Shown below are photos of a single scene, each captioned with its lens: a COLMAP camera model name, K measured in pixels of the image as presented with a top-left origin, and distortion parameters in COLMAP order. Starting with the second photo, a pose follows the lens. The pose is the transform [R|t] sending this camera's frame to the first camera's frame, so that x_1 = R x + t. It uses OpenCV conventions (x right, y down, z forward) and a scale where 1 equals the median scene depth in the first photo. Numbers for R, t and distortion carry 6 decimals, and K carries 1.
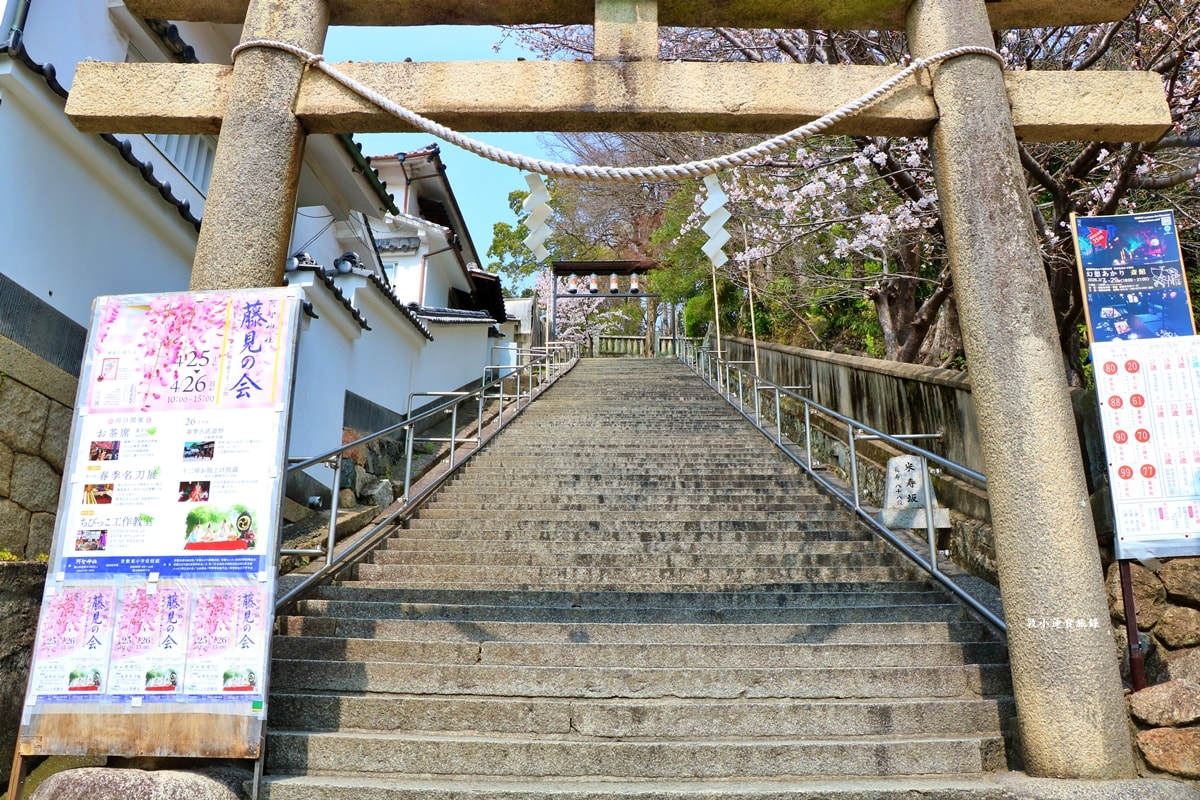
lens RADIAL K [[1025.1, 0, 600.0], [0, 1025.1, 400.0], [0, 0, 1]] dist [-0.189311, 0.173874]
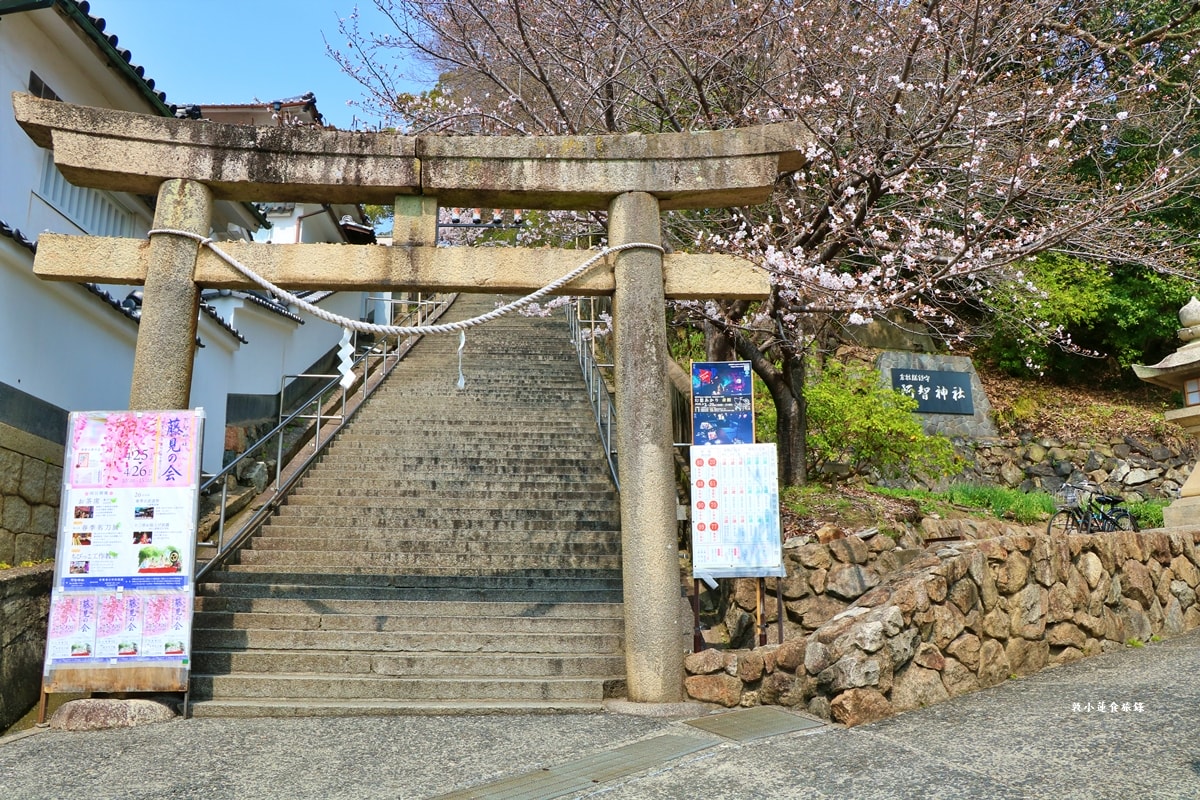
lens RADIAL K [[1119.3, 0, 611.5], [0, 1119.3, 415.1], [0, 0, 1]] dist [-0.159413, 0.218959]
pose [[0.995332, 0.012076, 0.095756, 0.179622], [-0.022196, 0.994188, 0.105341, -0.286489], [-0.093927, -0.106975, 0.989815, -0.778531]]
